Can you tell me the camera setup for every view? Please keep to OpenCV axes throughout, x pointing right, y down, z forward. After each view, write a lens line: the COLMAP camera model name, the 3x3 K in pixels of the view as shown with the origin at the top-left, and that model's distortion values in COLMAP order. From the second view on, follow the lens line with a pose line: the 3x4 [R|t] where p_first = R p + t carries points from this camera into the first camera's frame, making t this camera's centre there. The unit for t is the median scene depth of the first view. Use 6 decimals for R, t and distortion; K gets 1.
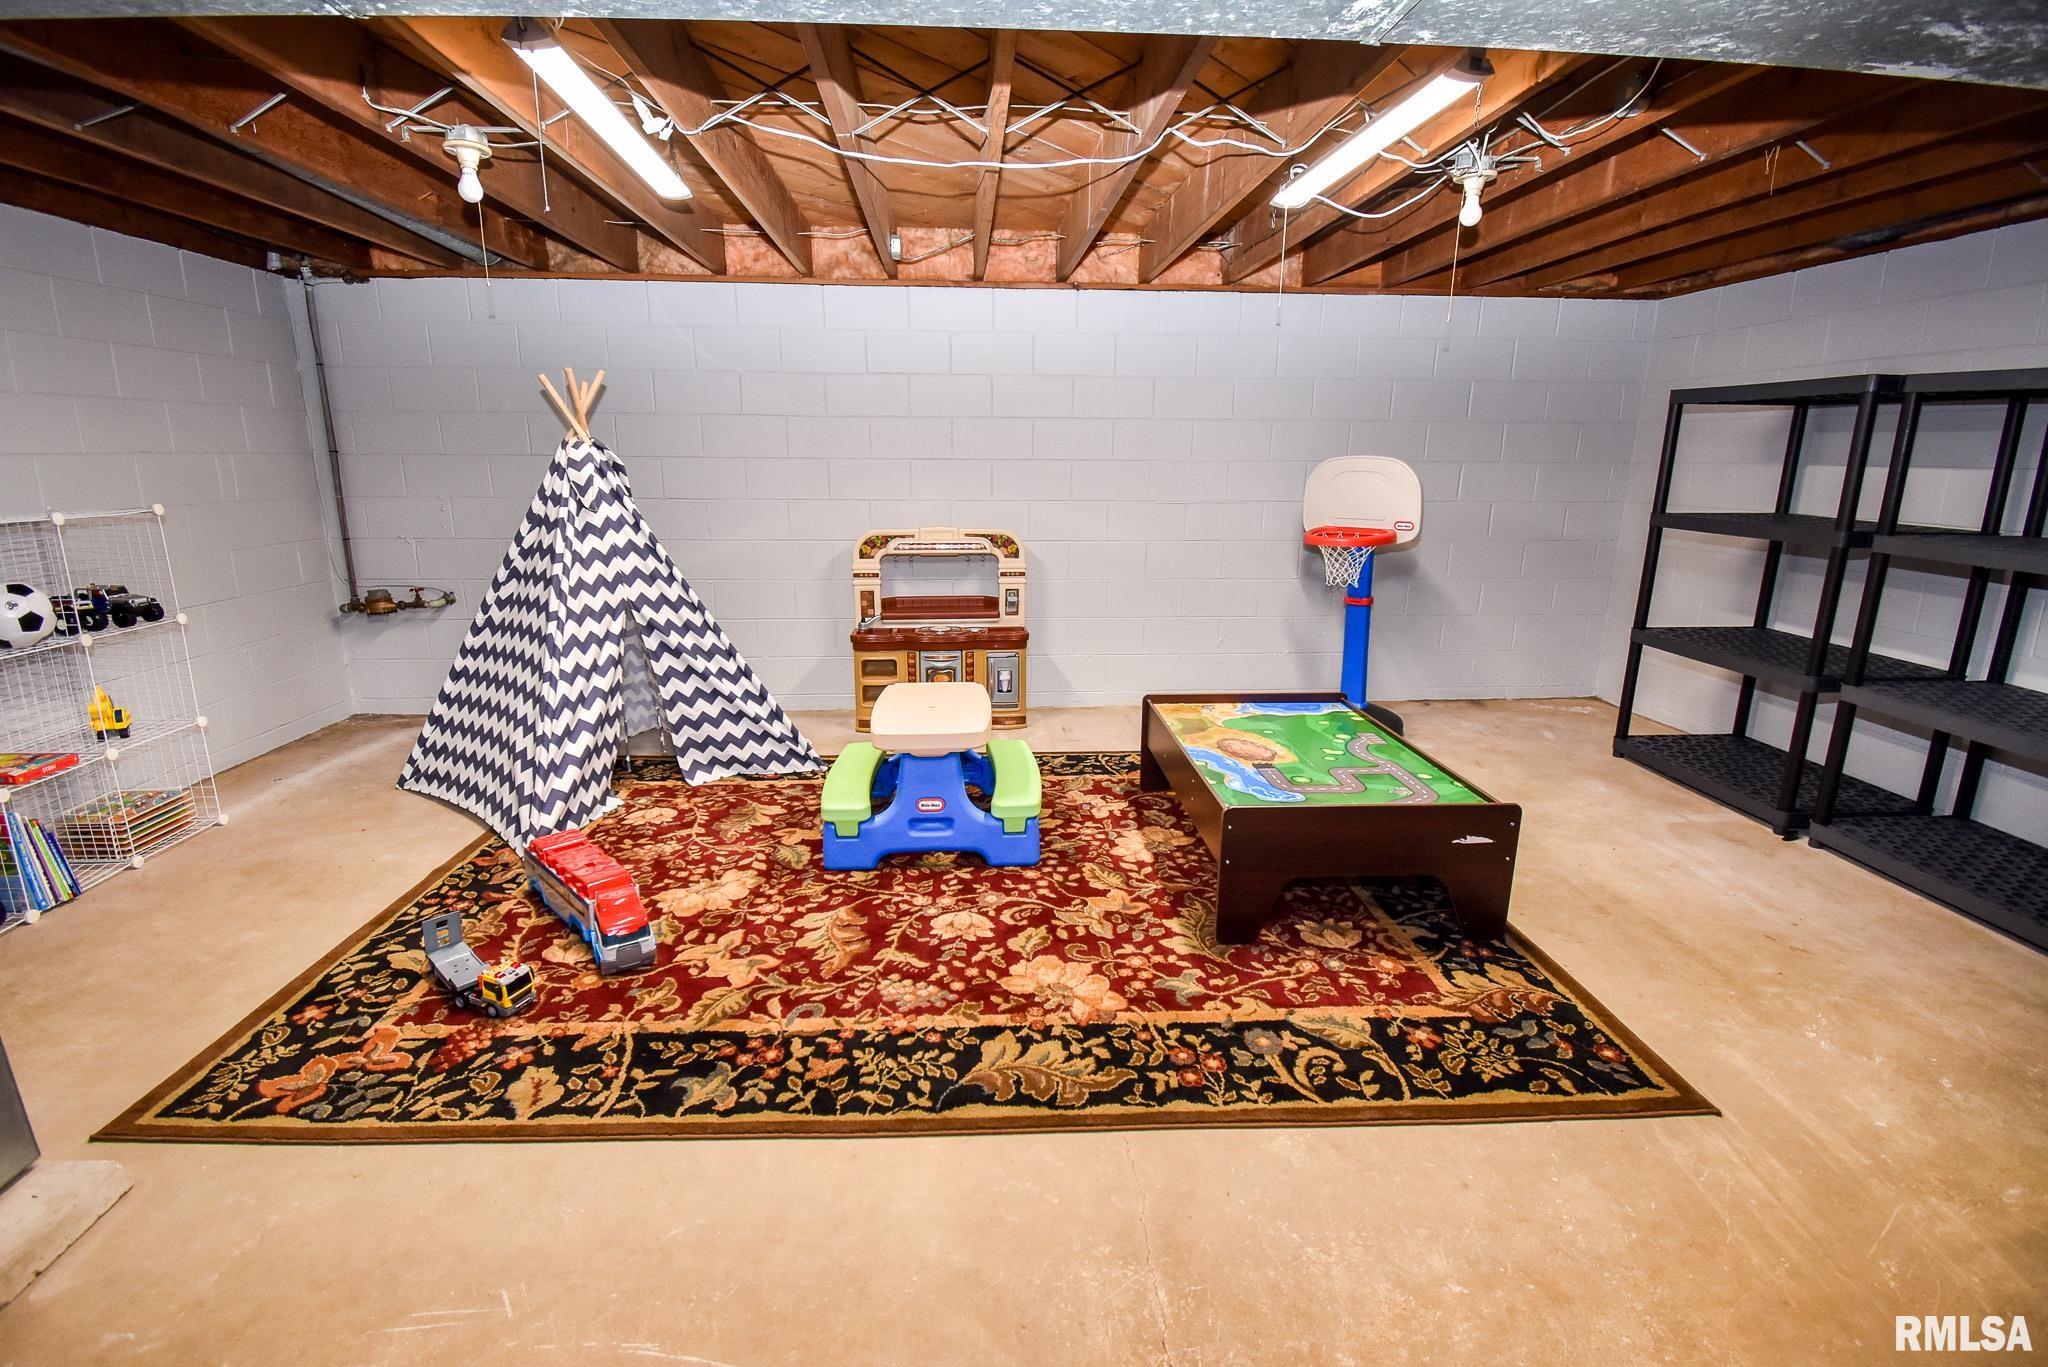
lens RADIAL K [[900.3, 0, 1024.0], [0, 900.3, 683.5], [0, 0, 1]] dist [0.019796, -0.024824]
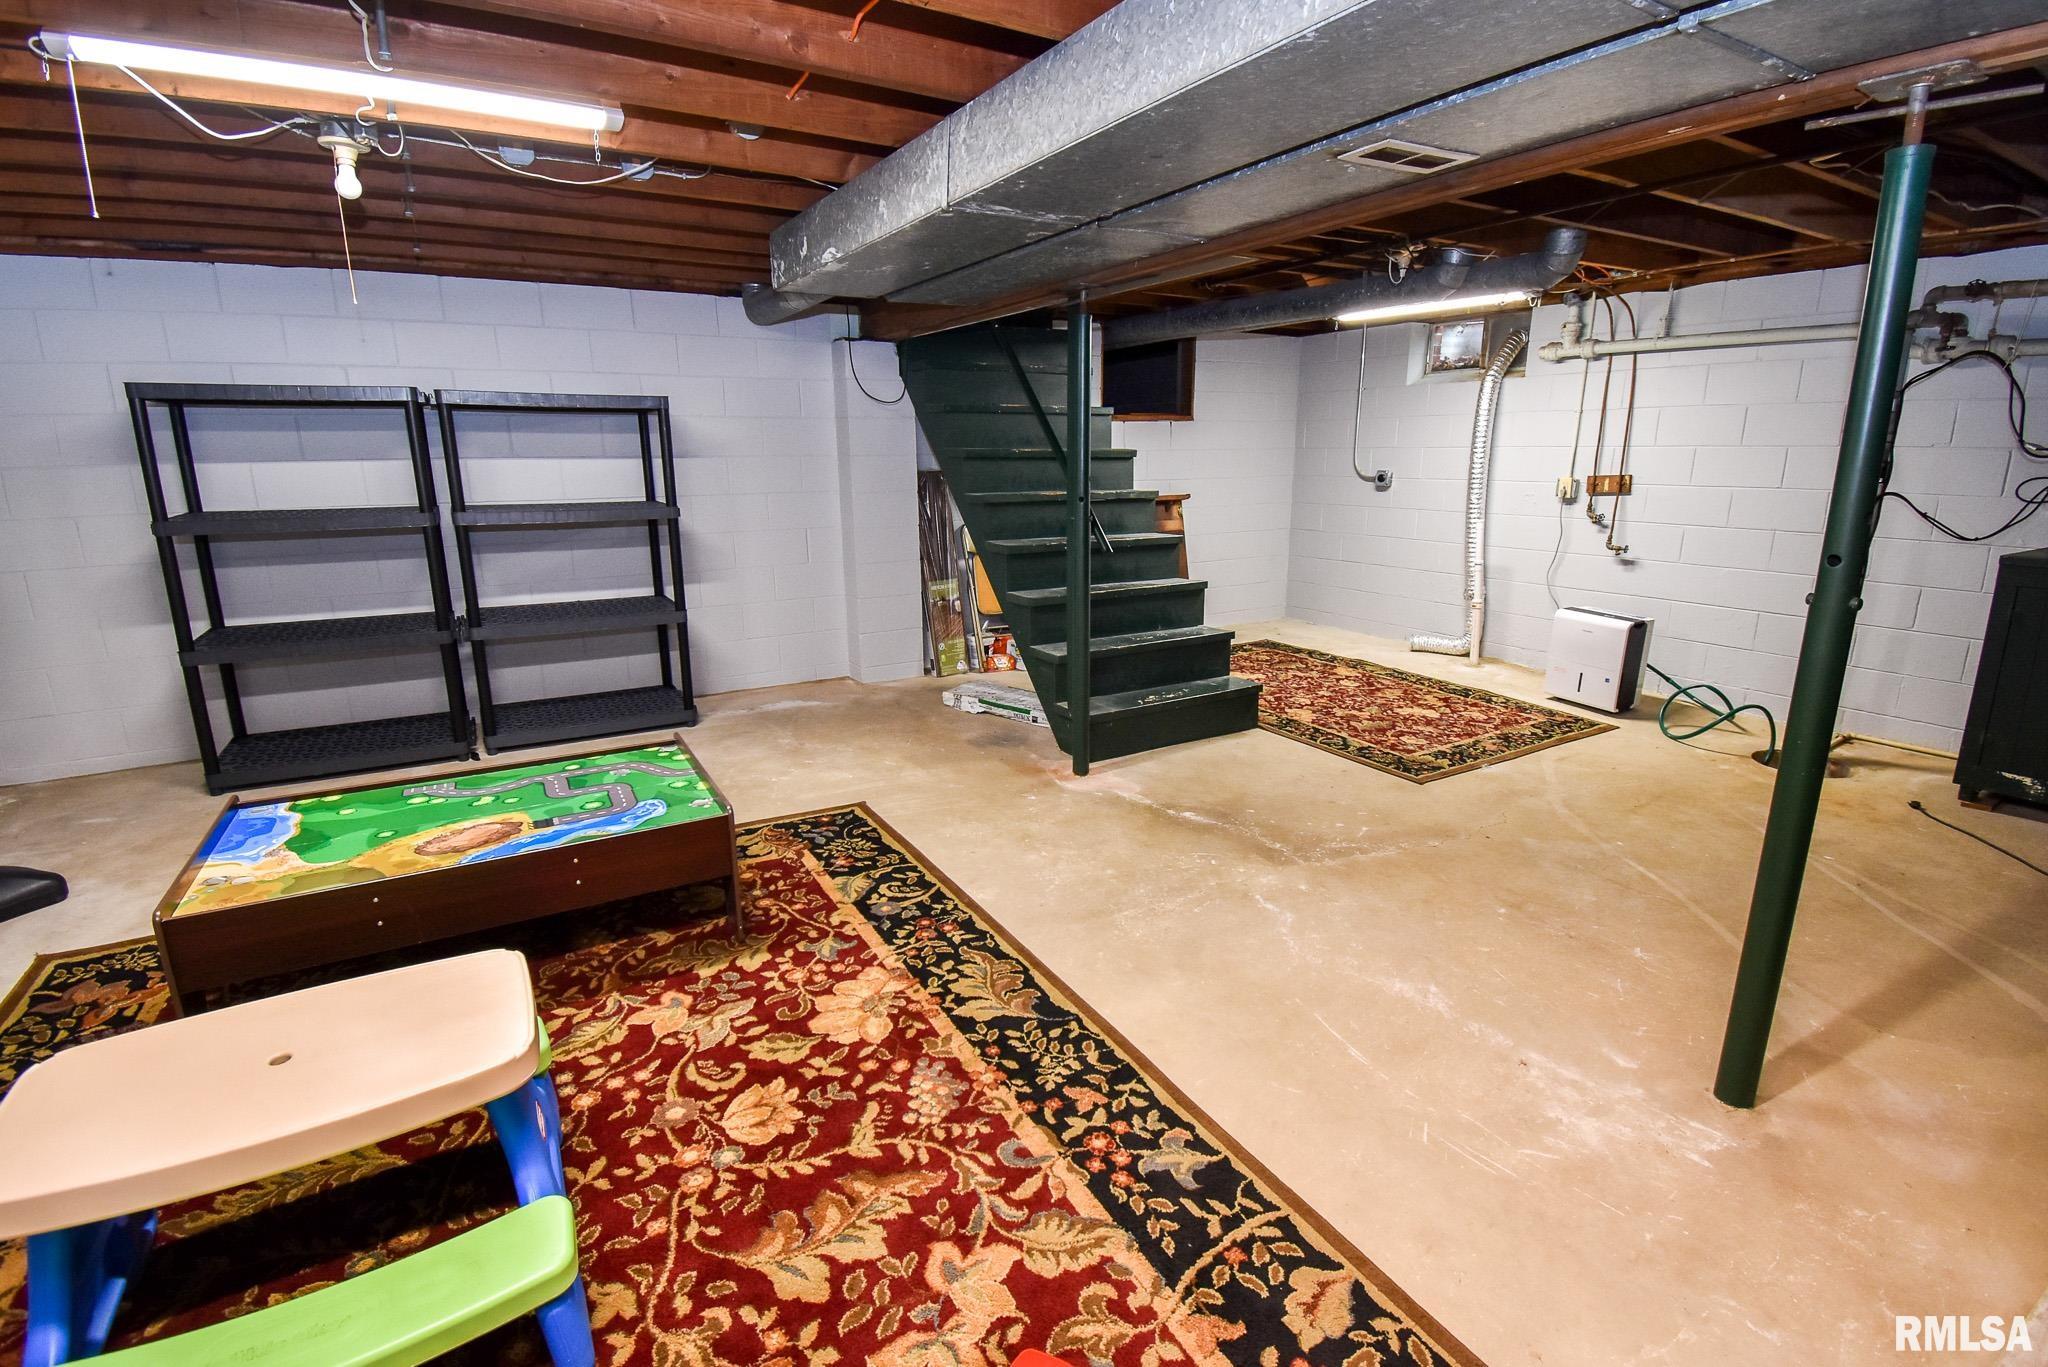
lens RADIAL K [[924.2, 0, 1021.9], [0, 924.2, 681.0], [0, 0, 1]] dist [0.023154, -0.028693]
pose [[-0.451663, -0.218974, 0.864899, -0.803434], [0.218345, 0.912805, 0.345125, -0.283015], [-0.865058, 0.344727, -0.364469, 1.073086]]
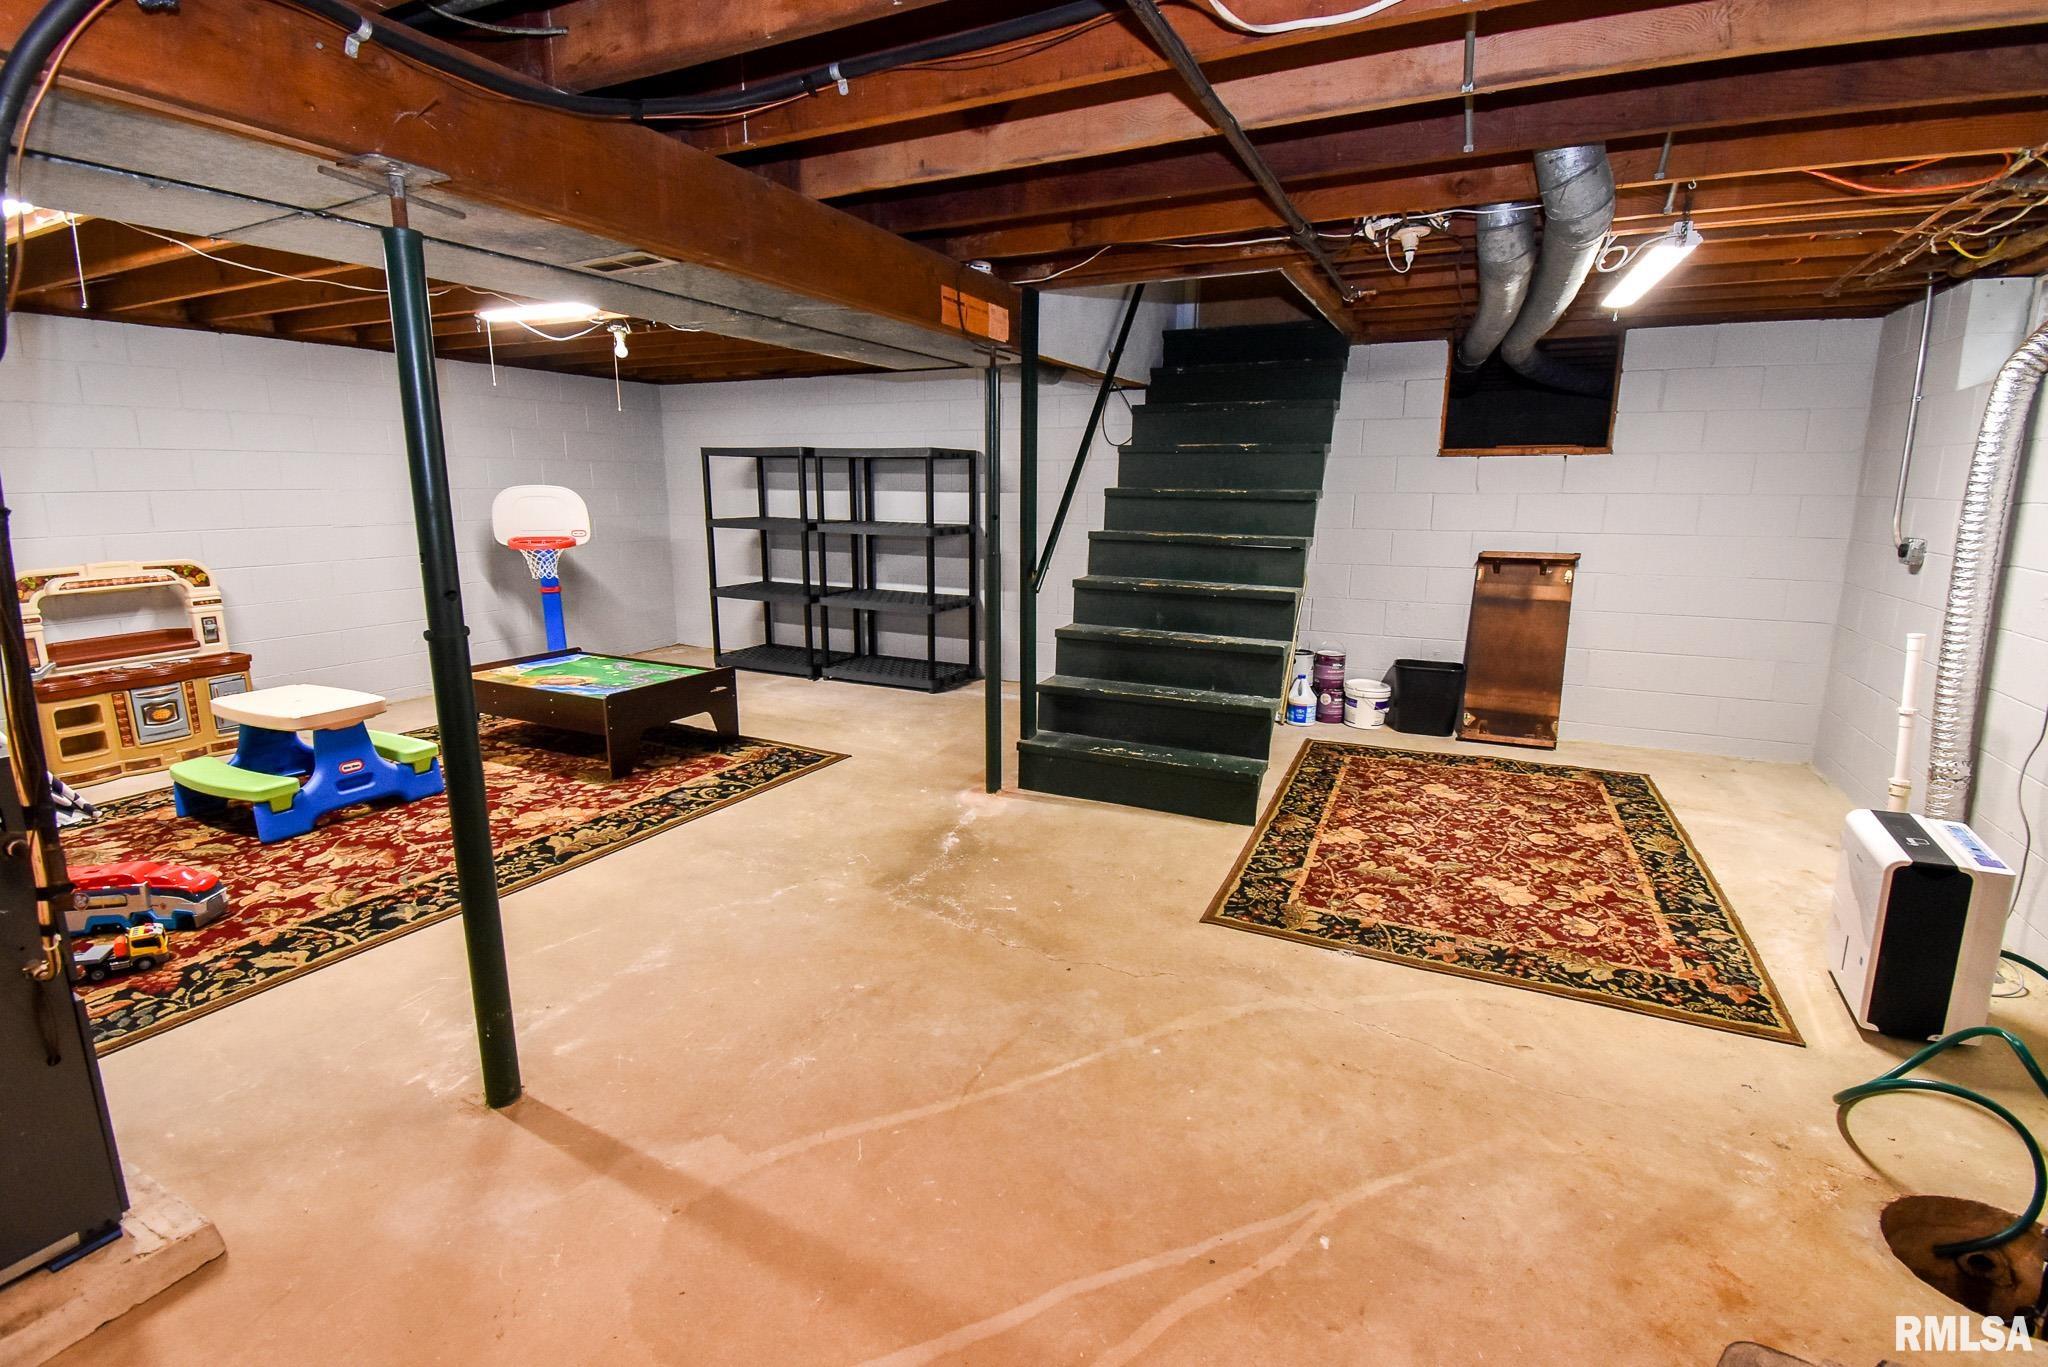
lens RADIAL K [[924.2, 0, 1021.9], [0, 924.2, 681.0], [0, 0, 1]] dist [0.023154, -0.028693]
pose [[0.492766, -0.183018, 0.850697, -0.897601], [0.206456, 0.974306, 0.090022, 0.118061], [-0.845315, 0.131272, 0.517890, -0.593167]]
